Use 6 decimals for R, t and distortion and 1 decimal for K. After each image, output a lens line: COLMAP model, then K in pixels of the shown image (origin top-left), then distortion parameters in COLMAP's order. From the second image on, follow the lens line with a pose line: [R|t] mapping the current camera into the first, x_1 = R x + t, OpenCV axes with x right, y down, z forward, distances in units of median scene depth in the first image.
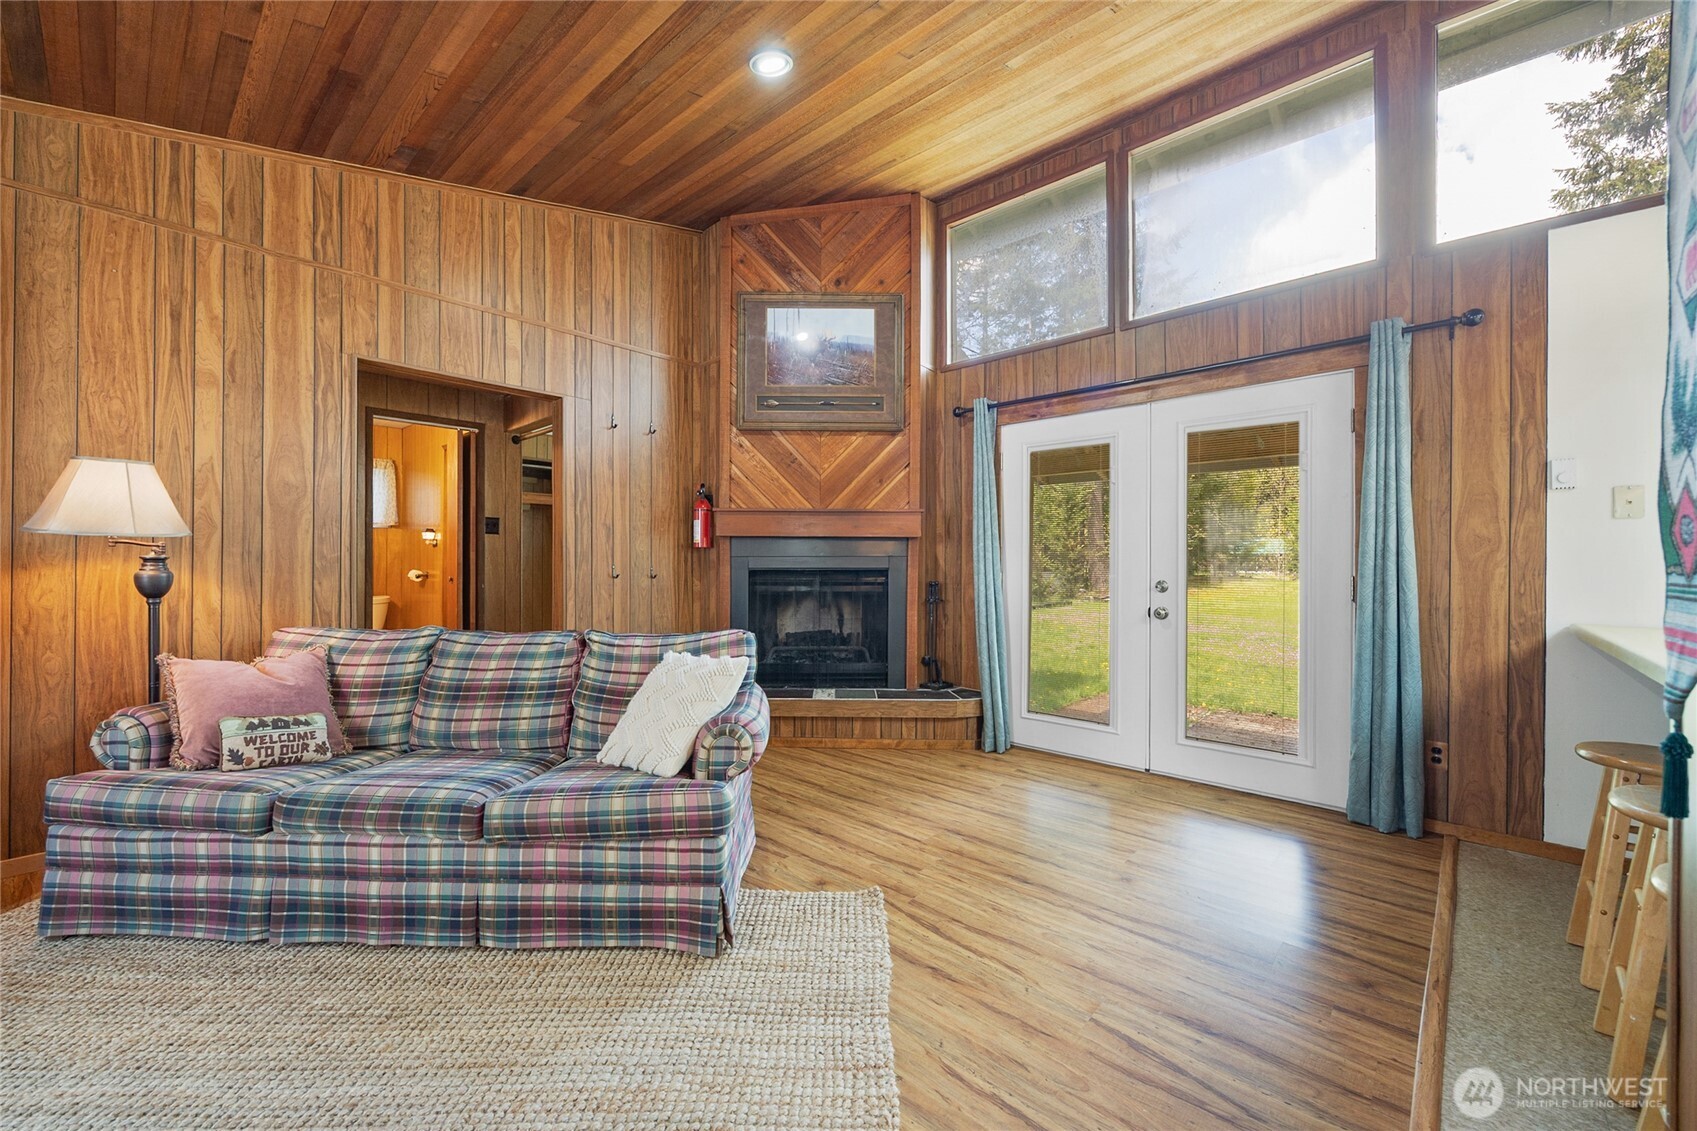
lens RADIAL K [[682.4, 0, 835.7], [0, 682.4, 559.5], [0, 0, 1]] dist [-0.000554, -0.000307]
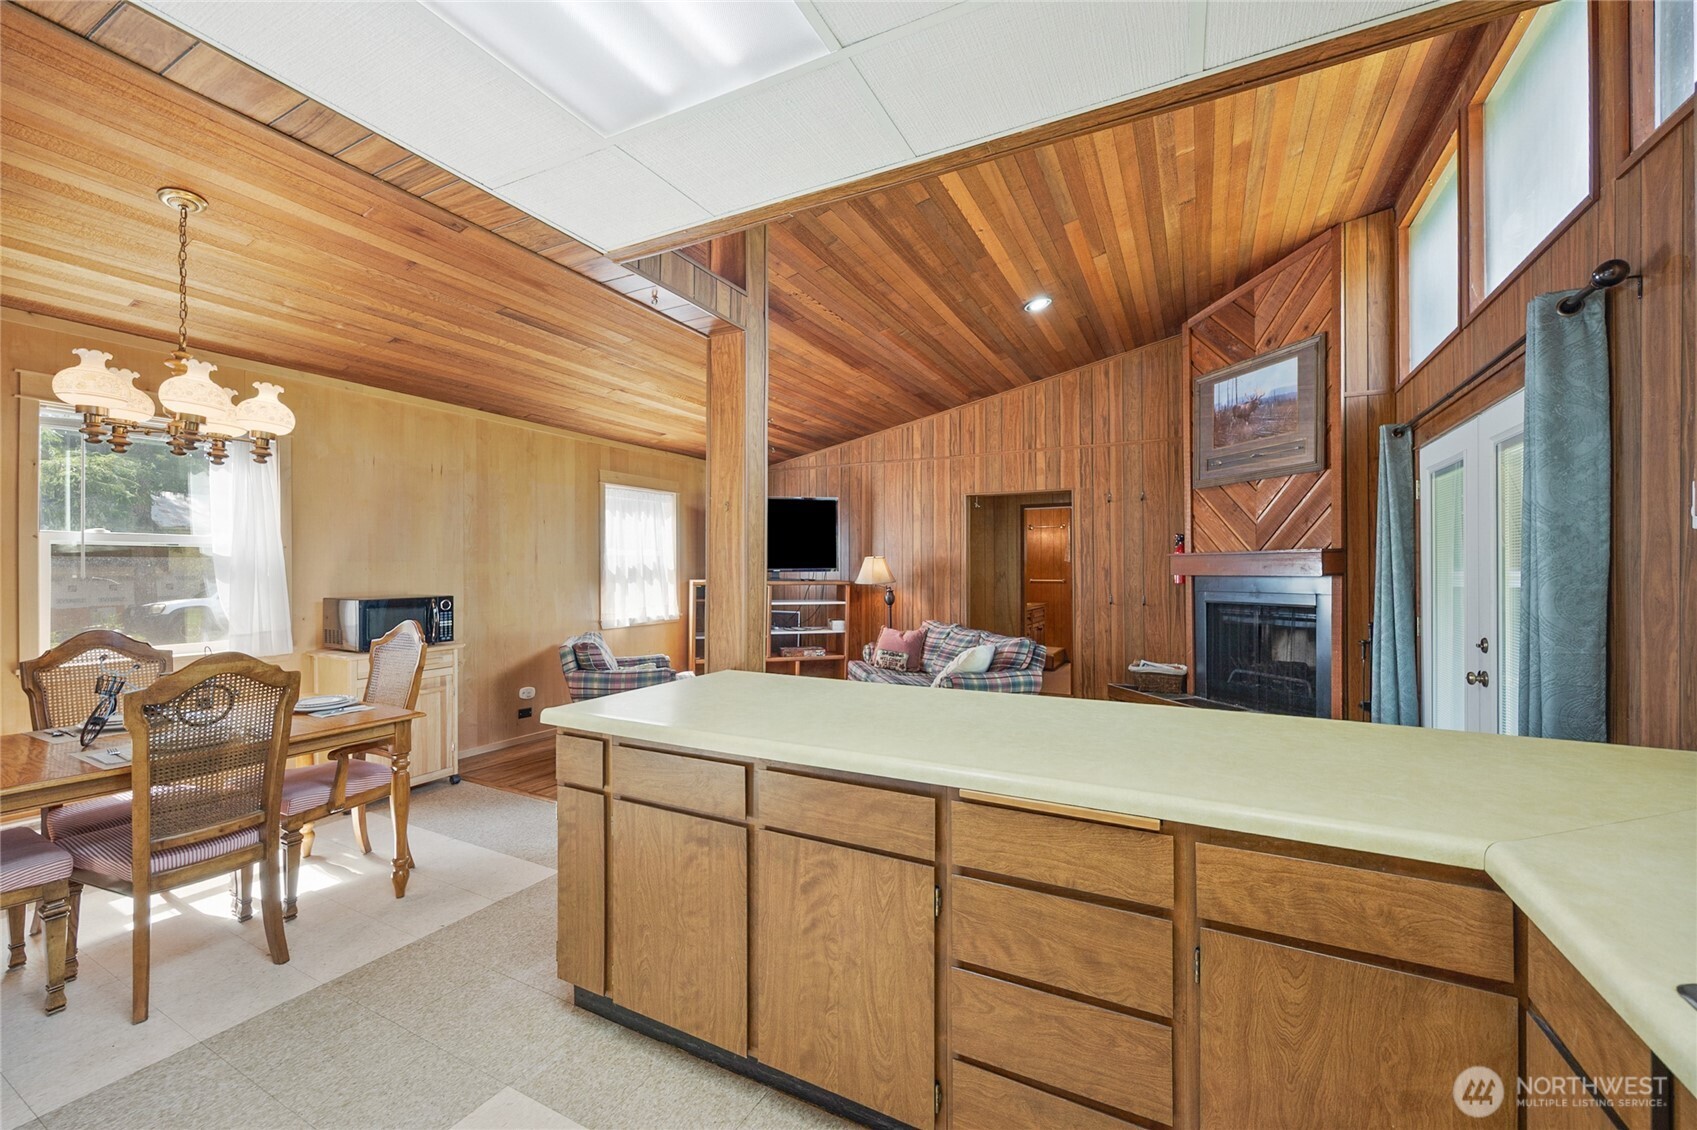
lens RADIAL K [[689.3, 0, 846.3], [0, 689.3, 570.3], [0, 0, 1]] dist [0.014569, -0.000259]
pose [[0.267614, -0.007249, -0.963499, 1.503604], [0.006357, 0.999963, -0.005758, -0.065711], [0.963505, -0.004584, 0.267650, 0.088637]]
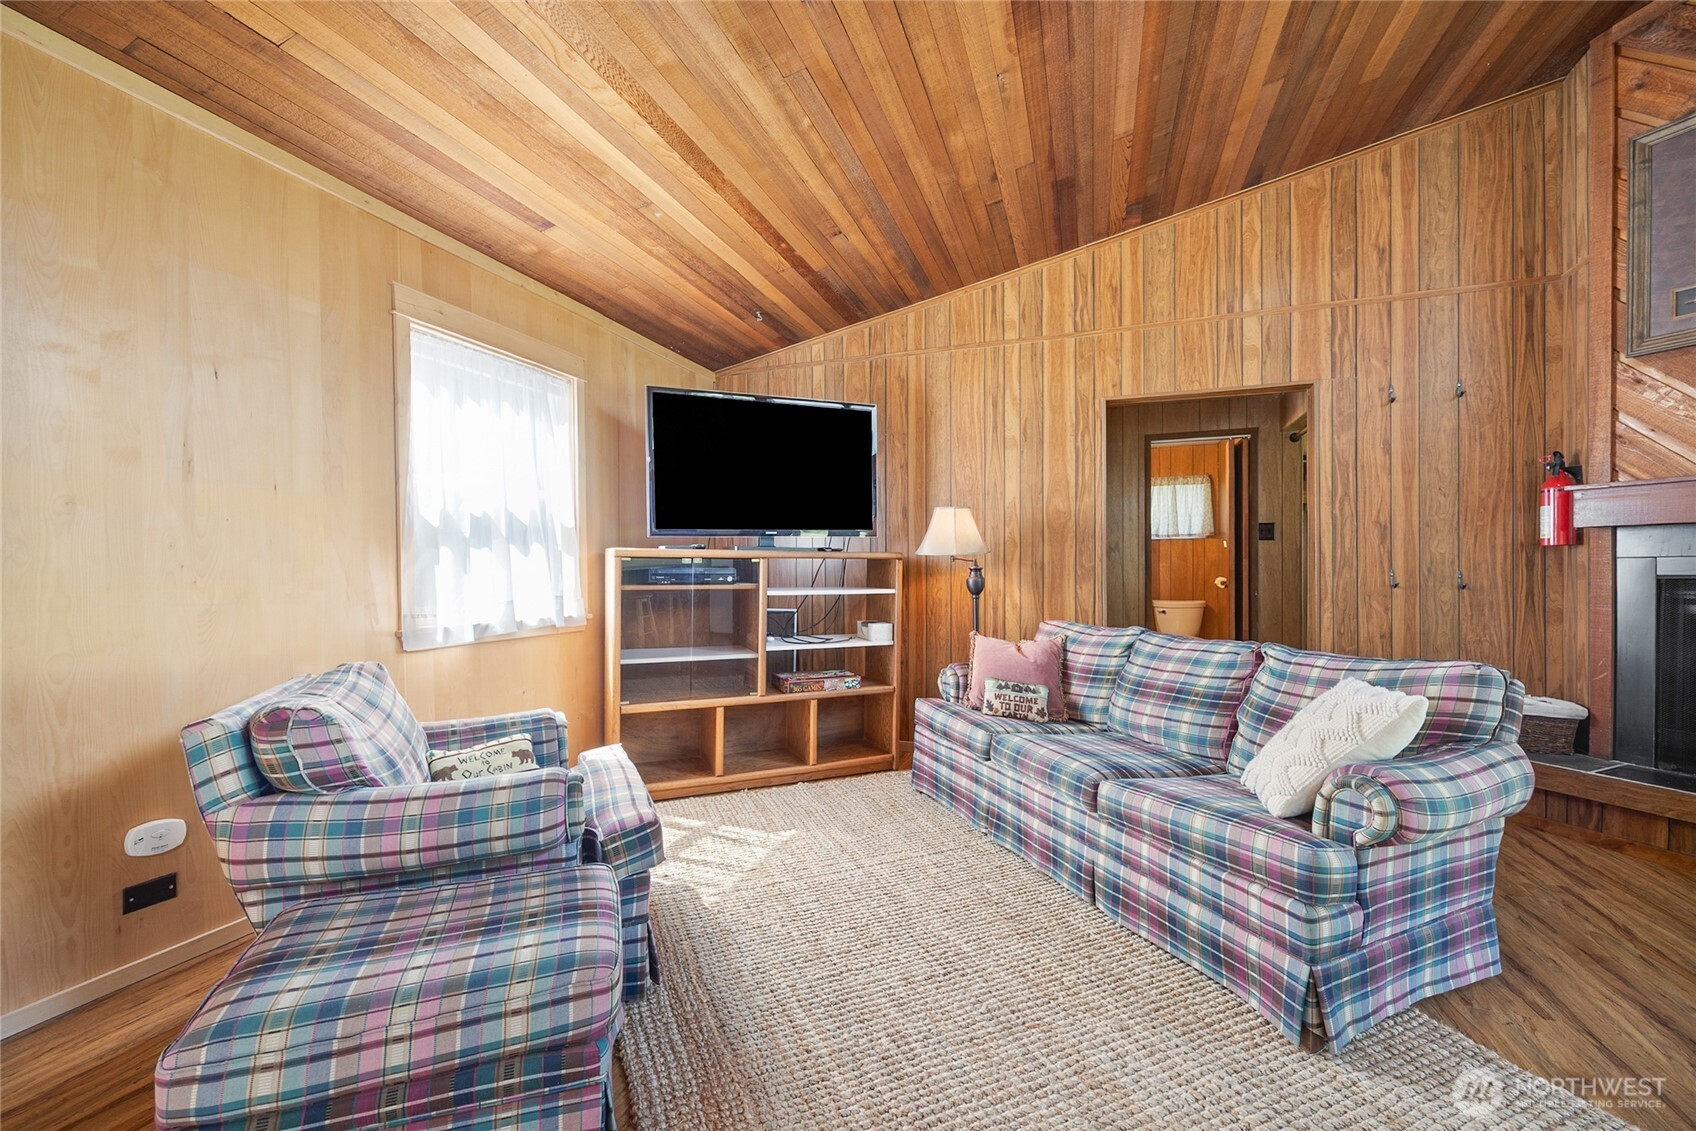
lens RADIAL K [[673.6, 0, 838.8], [0, 673.6, 577.2], [0, 0, 1]] dist [0.001019, 0.000441]
pose [[0.384897, 0.003281, -0.922954, 0.257082], [0.011475, 0.999899, 0.008340, 0.000882], [0.922888, -0.013801, 0.384821, 0.126724]]
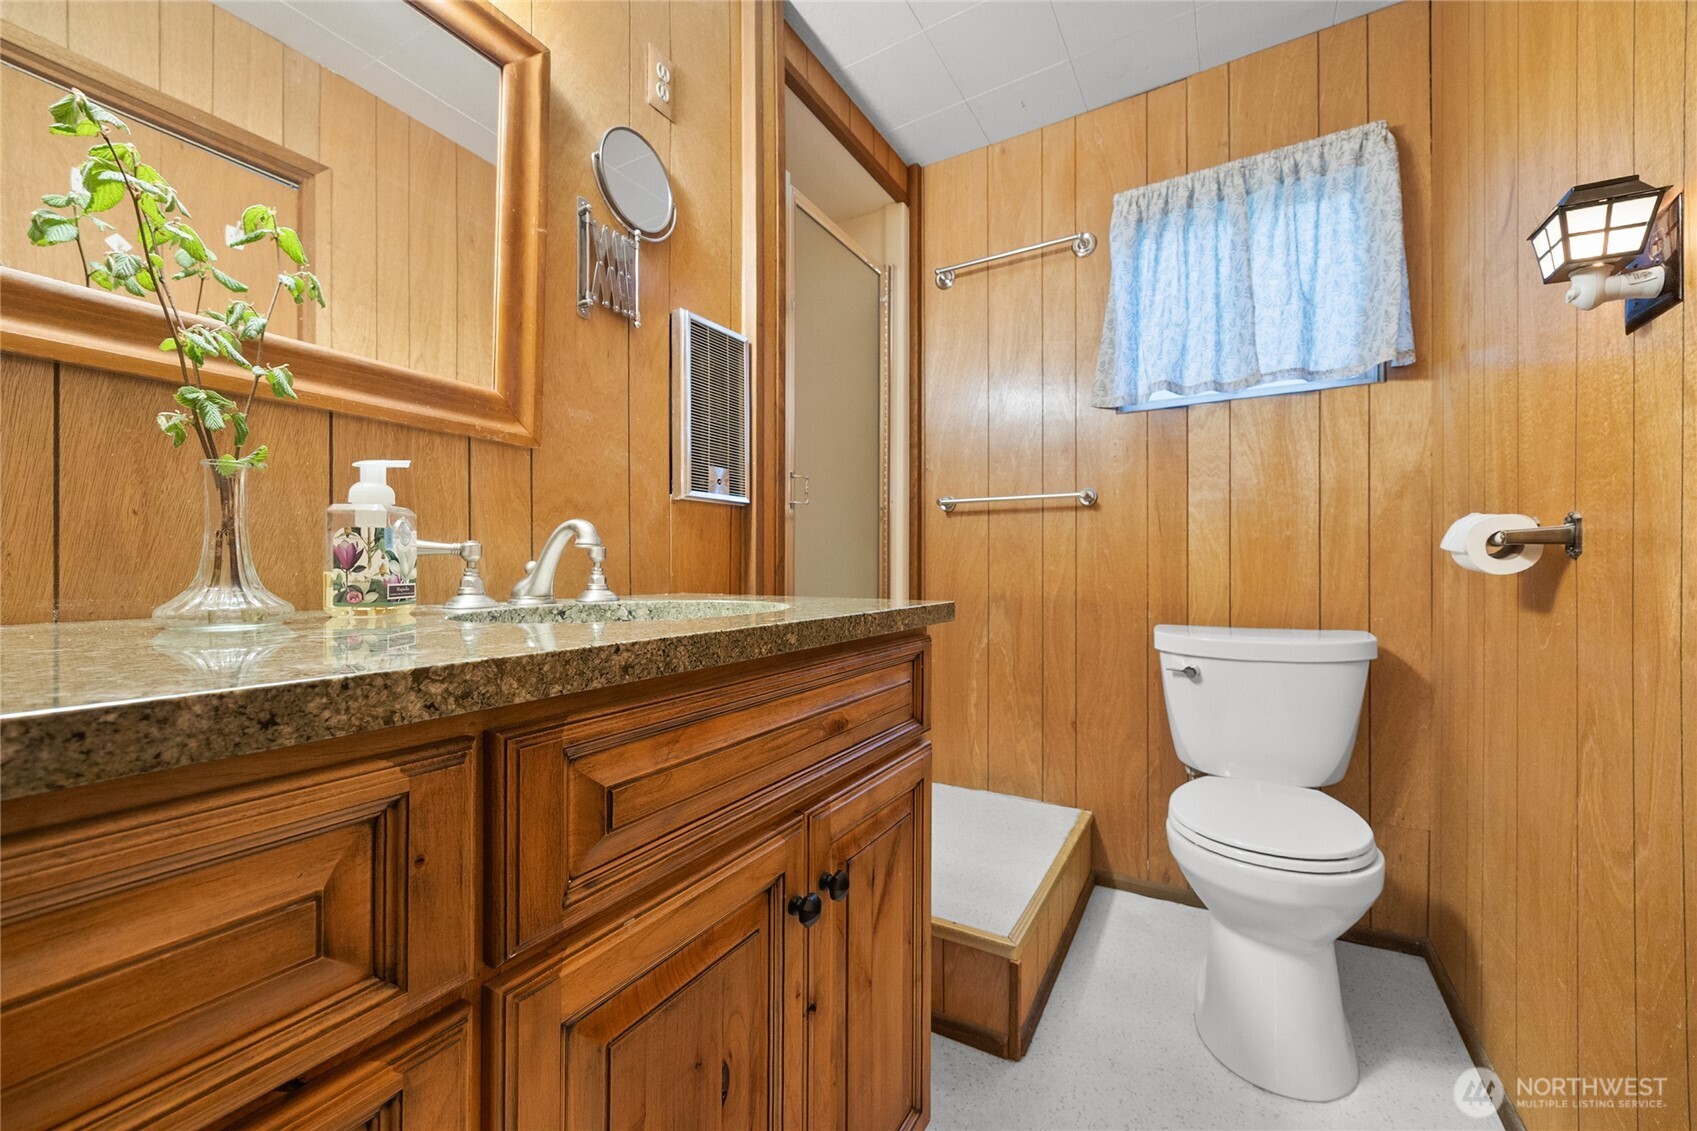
lens RADIAL K [[655.1, 0, 850.1], [0, 655.1, 557.2], [0, 0, 1]] dist [-0.001409, -0.000750]
pose [[0.229638, -0.009428, -0.973231, -1.091868], [0.000292, 0.999954, -0.009618, 0.063403], [0.973276, 0.001925, 0.229630, 1.786394]]
